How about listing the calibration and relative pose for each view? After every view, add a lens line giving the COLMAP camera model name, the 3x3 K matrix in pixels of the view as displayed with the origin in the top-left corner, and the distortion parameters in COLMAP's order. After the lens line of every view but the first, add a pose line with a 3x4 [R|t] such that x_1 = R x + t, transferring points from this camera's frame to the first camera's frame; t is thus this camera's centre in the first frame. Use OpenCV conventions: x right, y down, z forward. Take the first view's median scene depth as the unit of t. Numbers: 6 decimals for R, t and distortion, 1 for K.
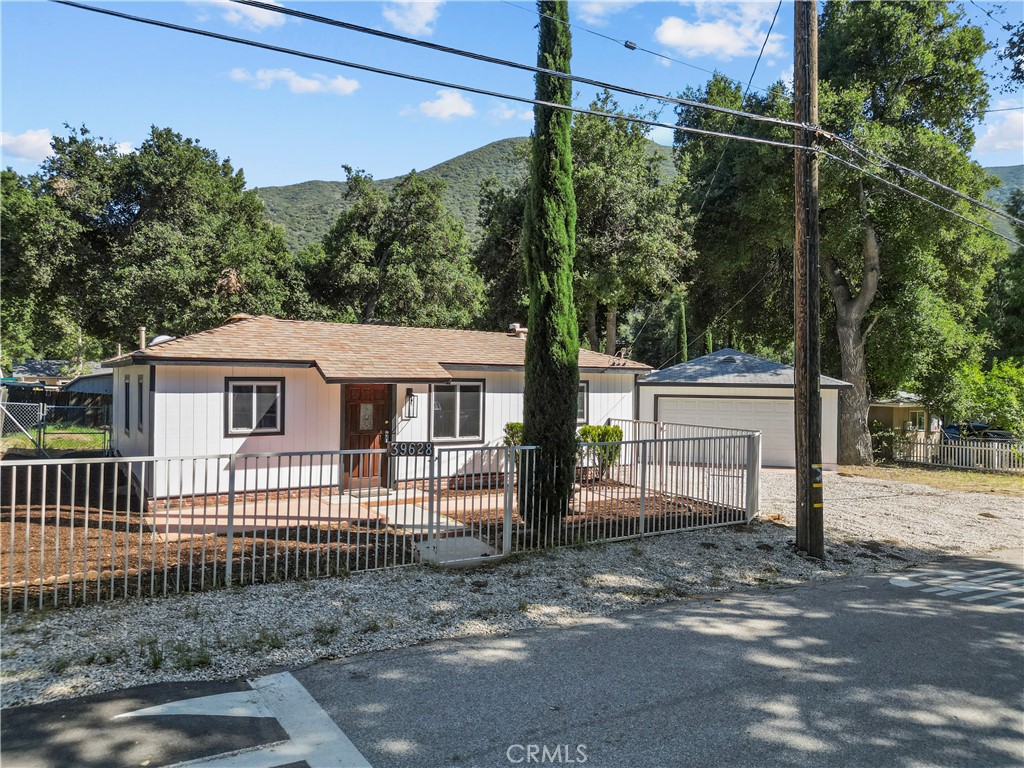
lens RADIAL K [[715.7, 0, 511.3], [0, 715.7, 379.9], [0, 0, 1]] dist [0.033528, -0.003502]
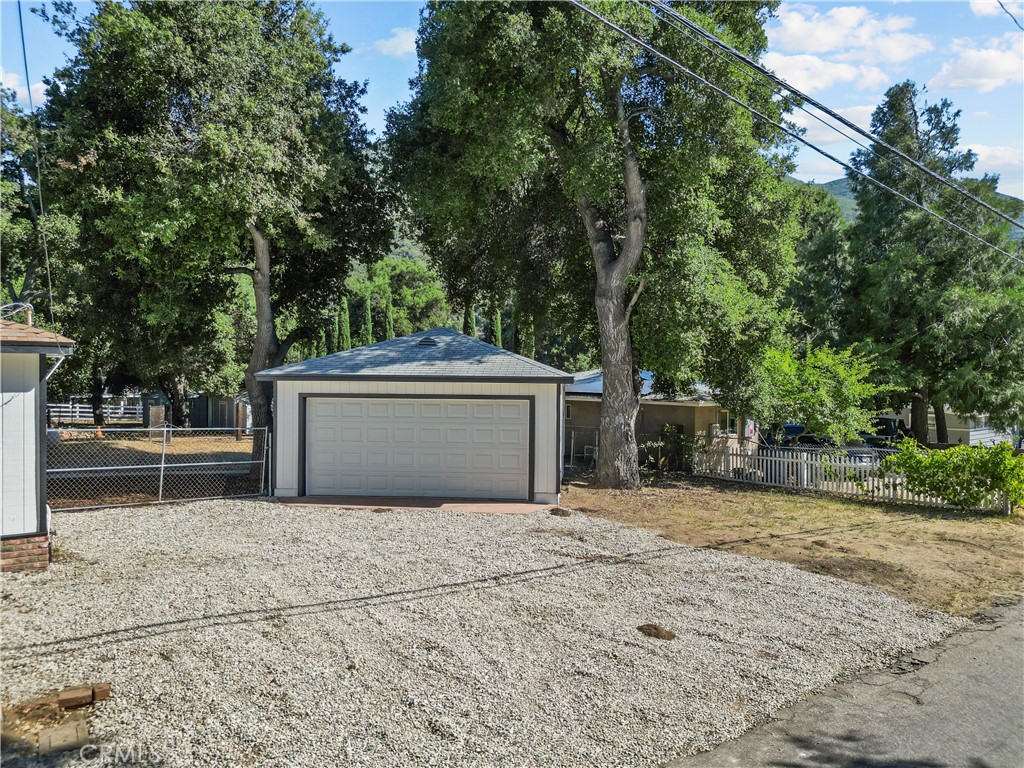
lens RADIAL K [[715.7, 0, 512.2], [0, 715.7, 385.9], [0, 0, 1]] dist [0.033528, -0.003502]
pose [[0.994153, -0.007064, 0.107751, 0.297448], [0.005812, 0.999912, 0.011927, 0.006134], [-0.107826, -0.011231, 0.994106, 0.295376]]
